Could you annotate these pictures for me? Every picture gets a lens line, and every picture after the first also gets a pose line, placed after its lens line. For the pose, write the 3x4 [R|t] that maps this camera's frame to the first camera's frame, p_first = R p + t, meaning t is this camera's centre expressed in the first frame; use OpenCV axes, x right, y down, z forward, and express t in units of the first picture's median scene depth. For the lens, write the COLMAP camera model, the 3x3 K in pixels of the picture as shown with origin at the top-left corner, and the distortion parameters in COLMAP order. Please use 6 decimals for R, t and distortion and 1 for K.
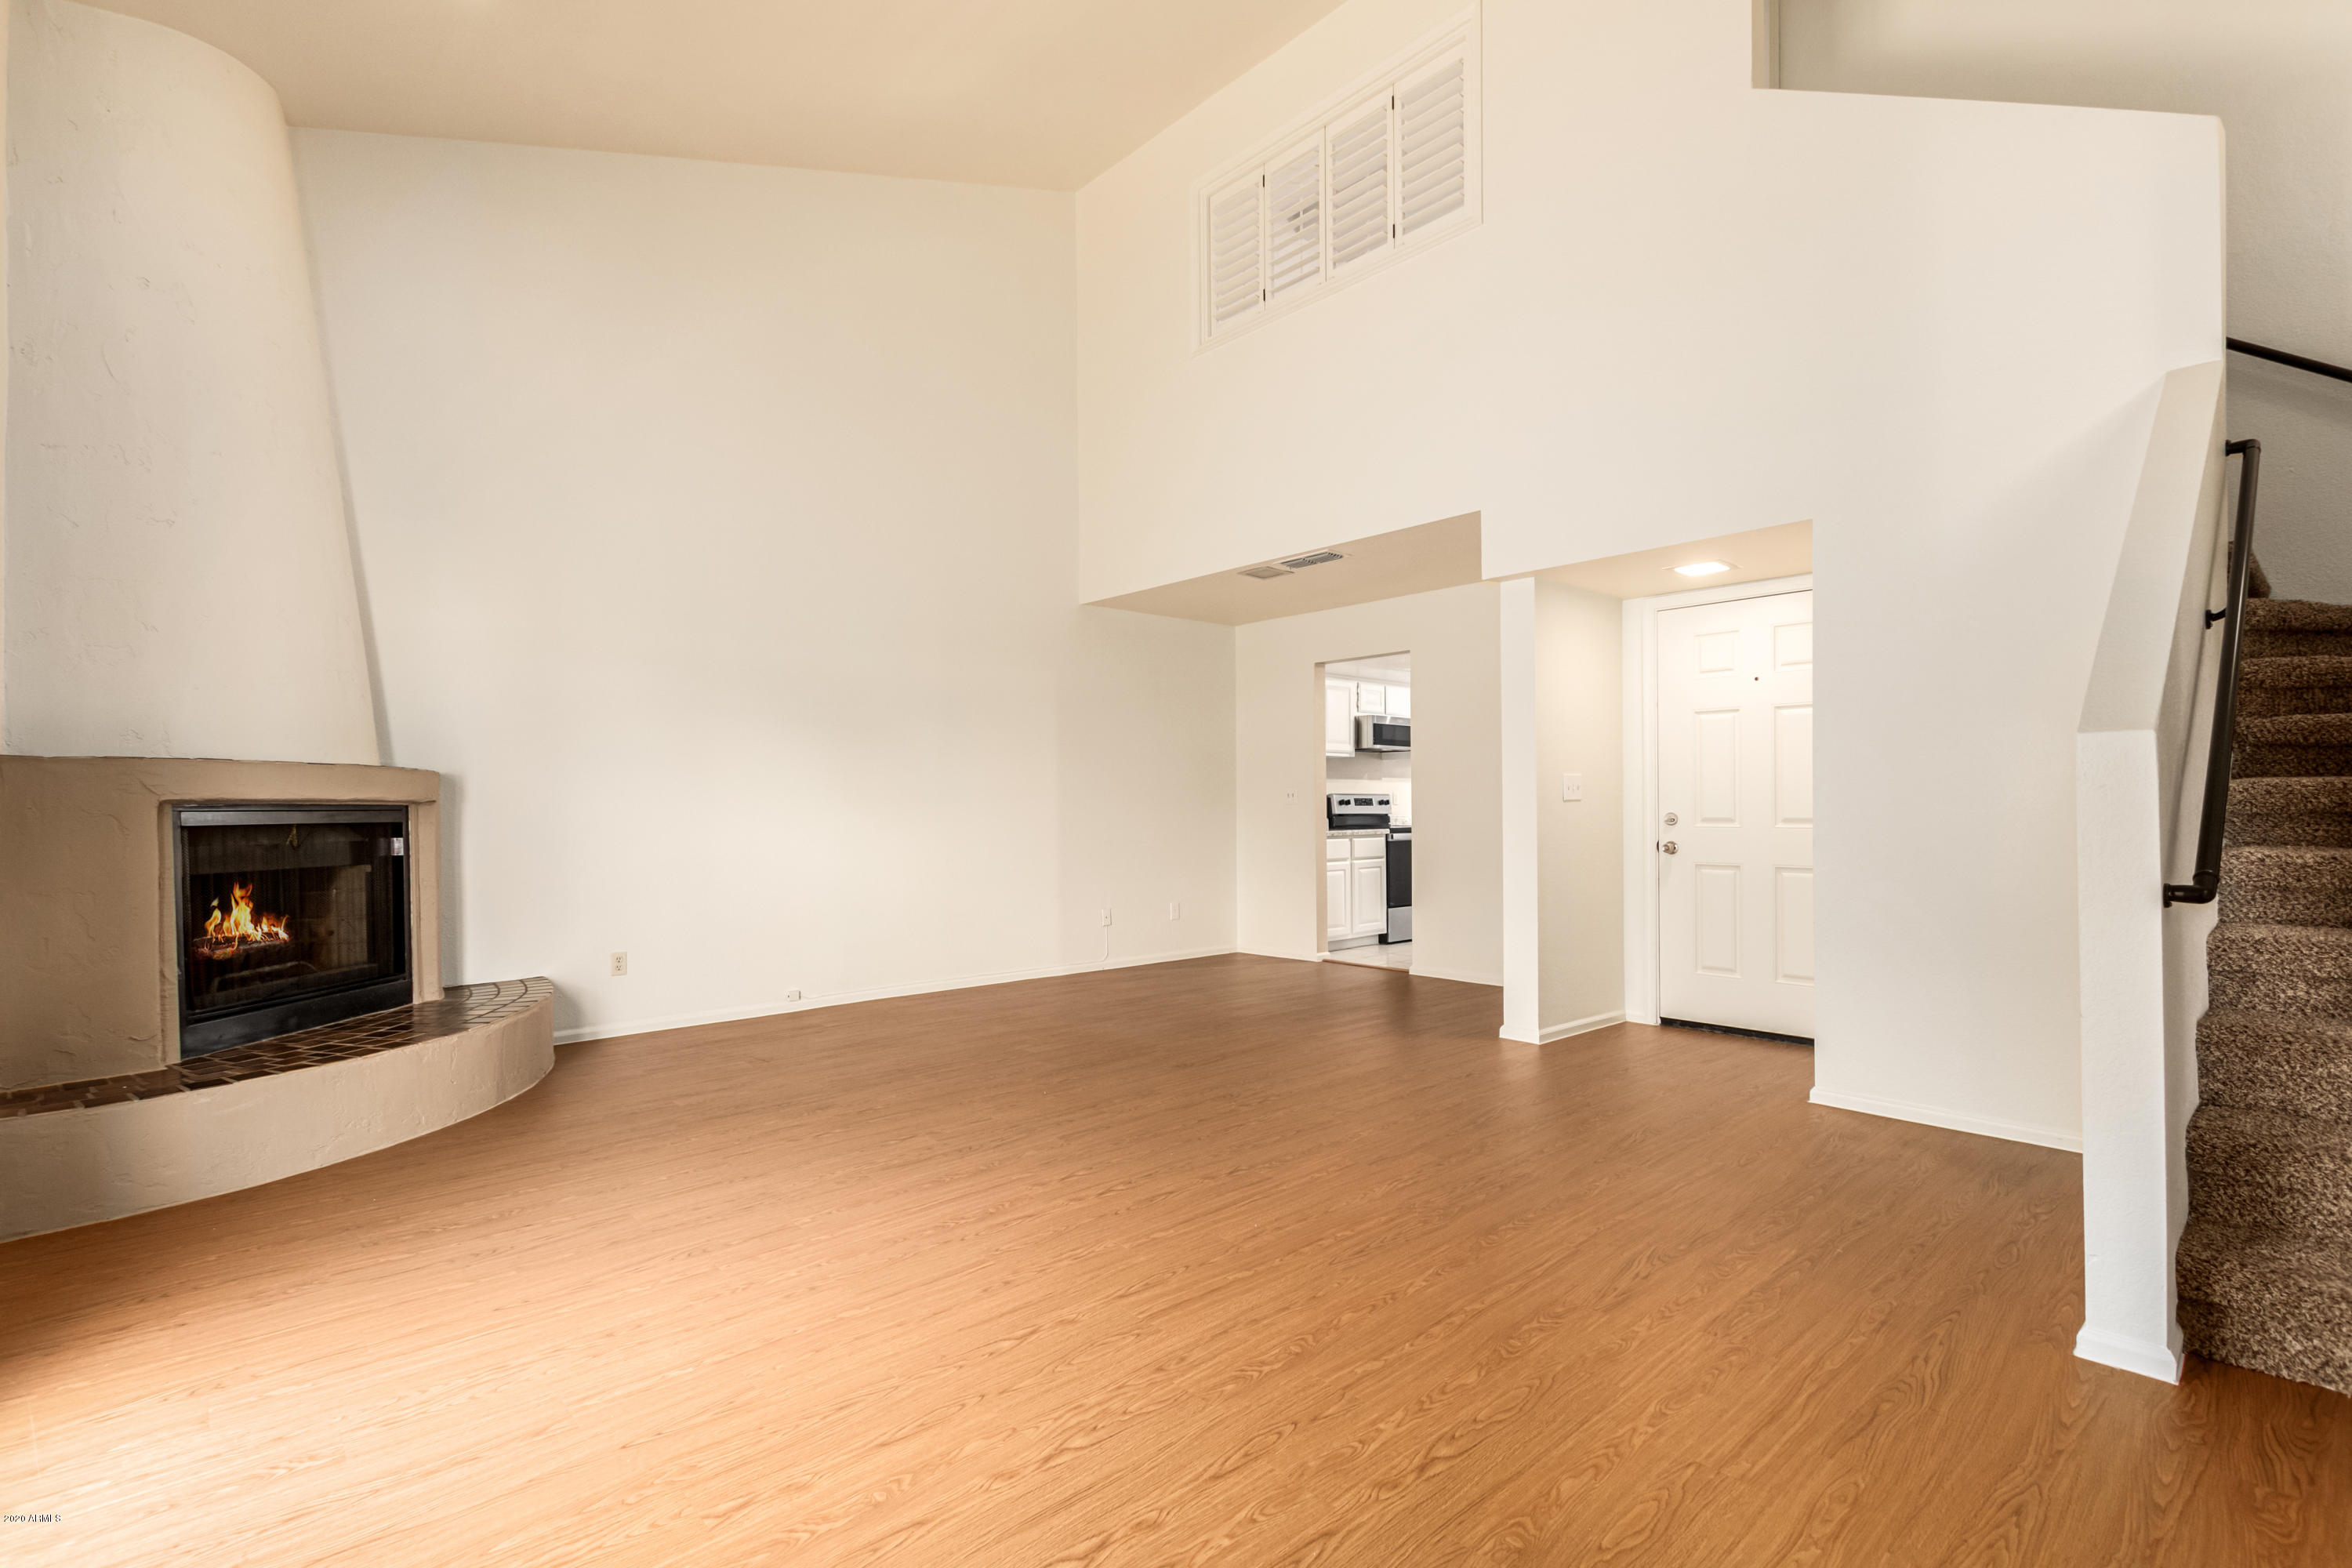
lens RADIAL K [[1080.6, 0, 1170.8], [0, 1080.6, 806.8], [0, 0, 1]] dist [0.009253, -0.005707]
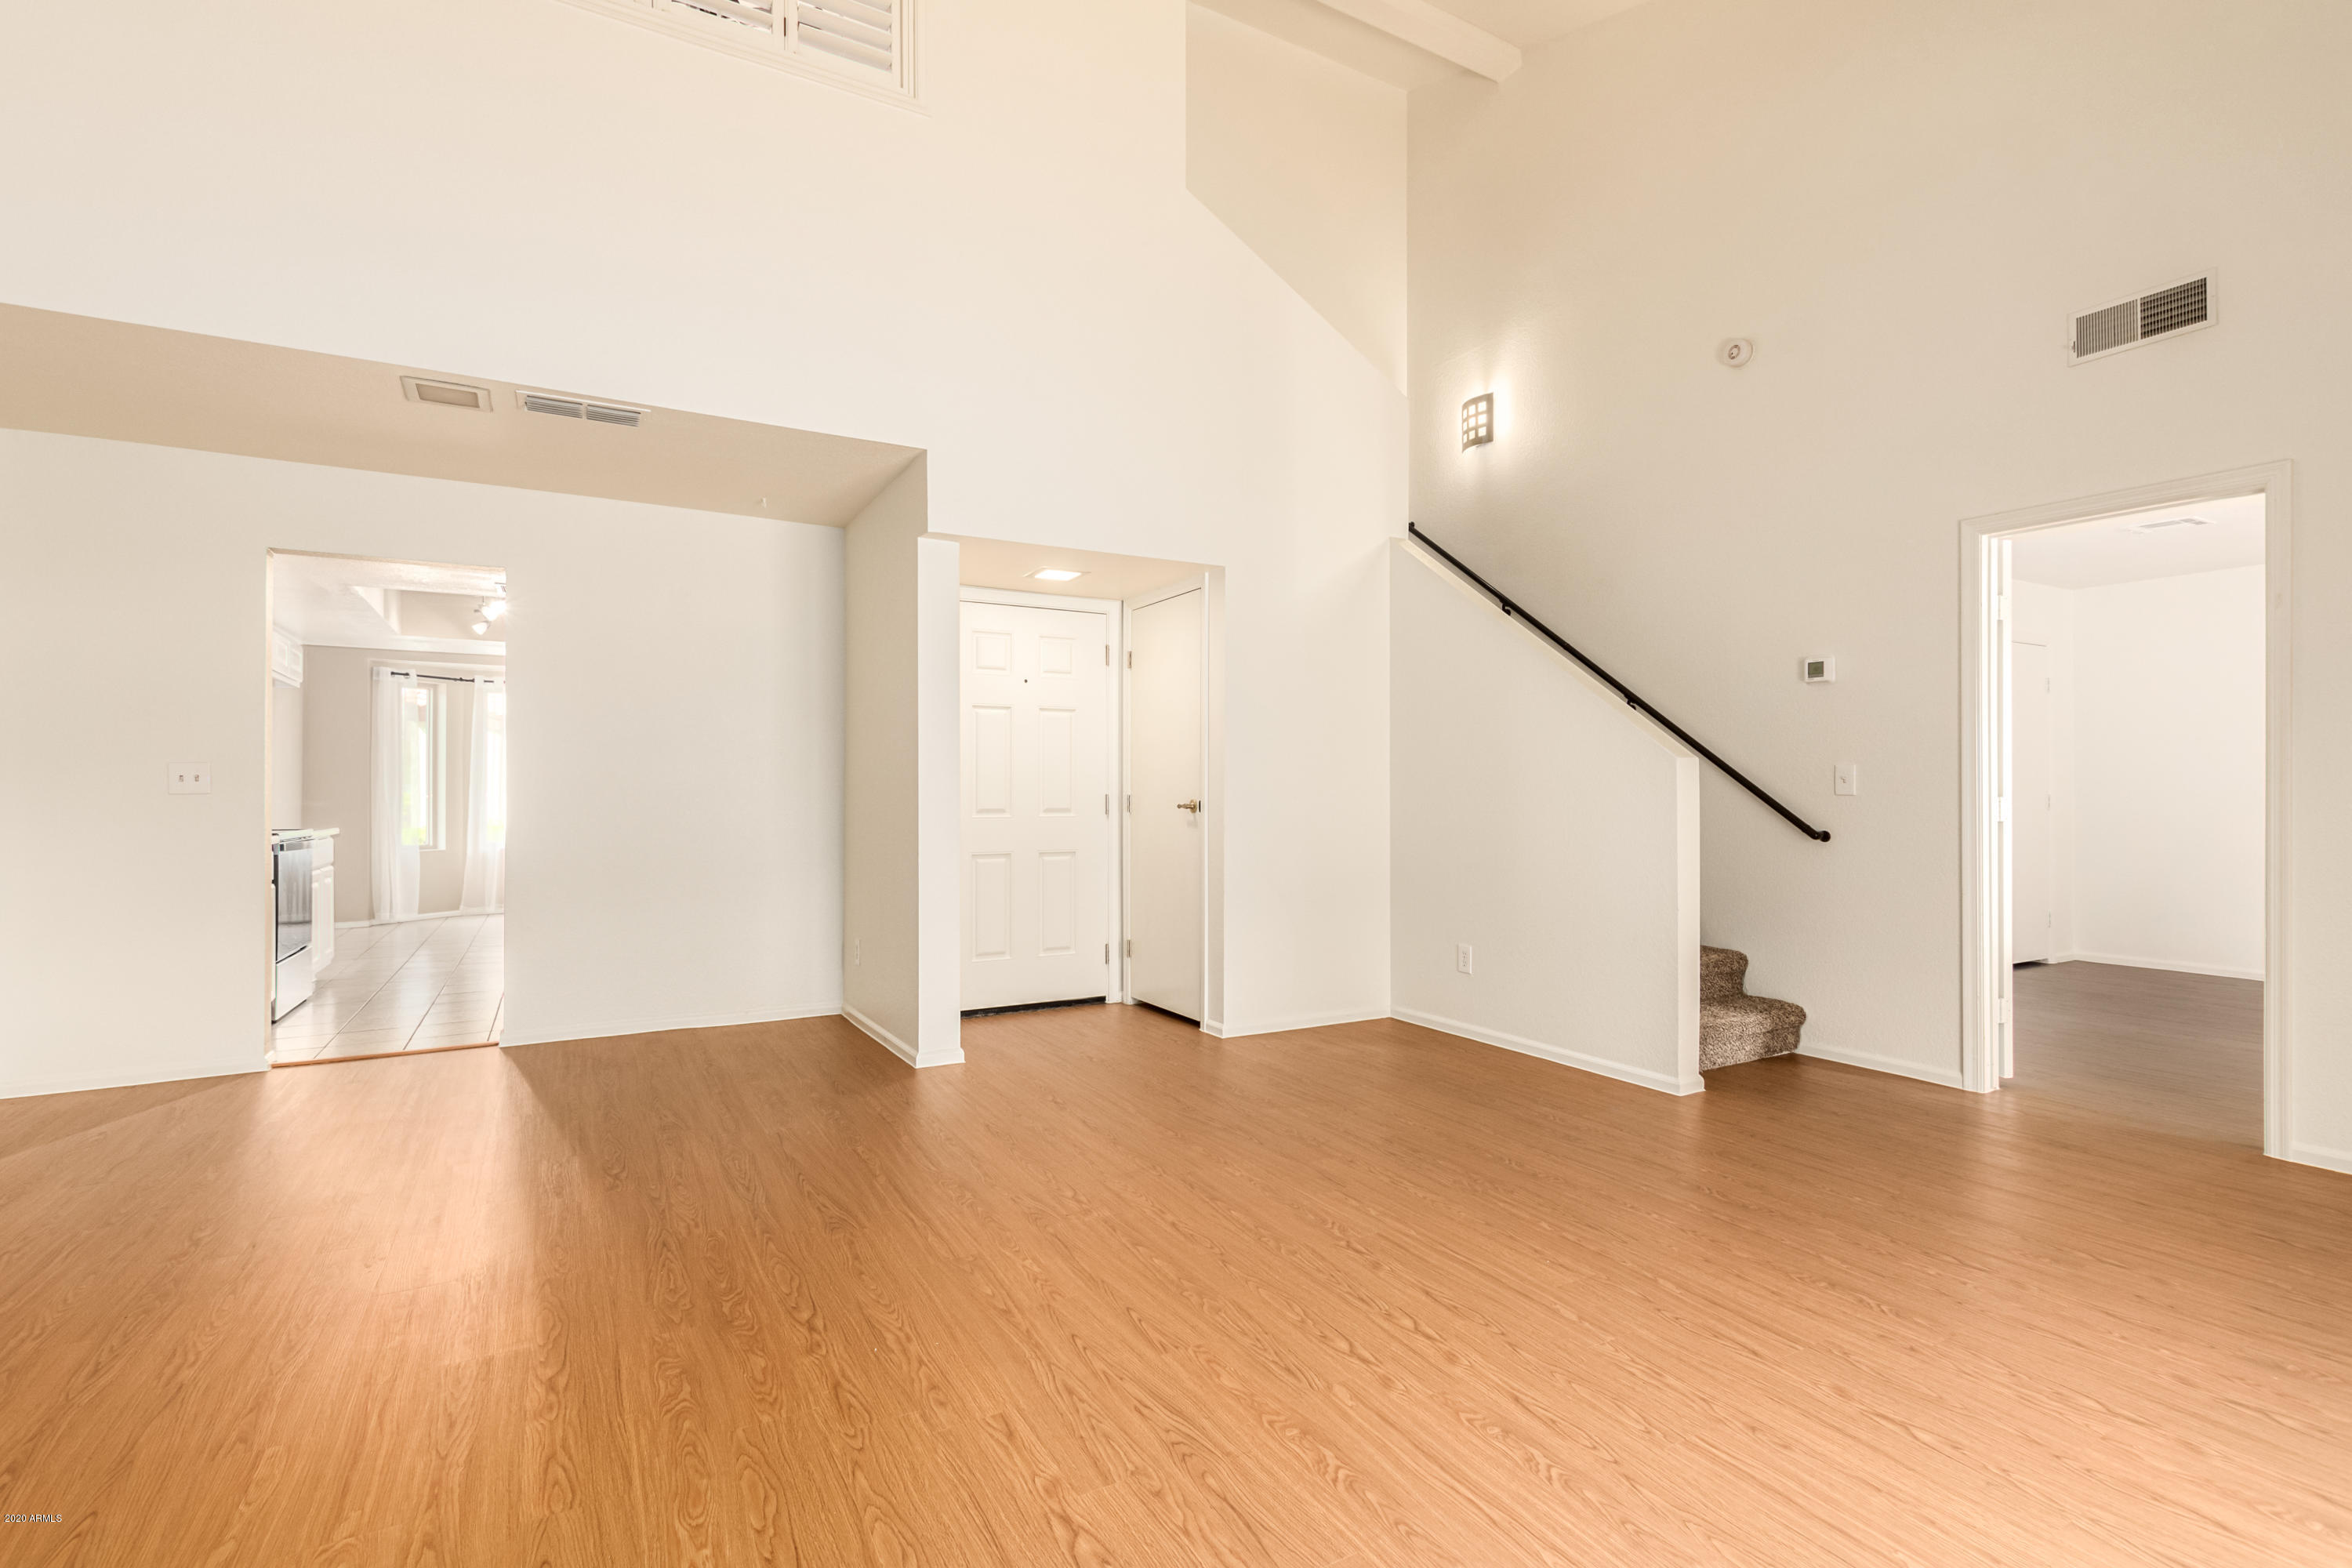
lens RADIAL K [[1080.6, 0, 1172.0], [0, 1080.6, 791.9], [0, 0, 1]] dist [0.009253, -0.005707]
pose [[0.216814, 0.004711, 0.976202, -0.636305], [0.001068, 0.999987, -0.005063, -0.001398], [-0.976212, 0.002140, 0.216806, 0.797801]]
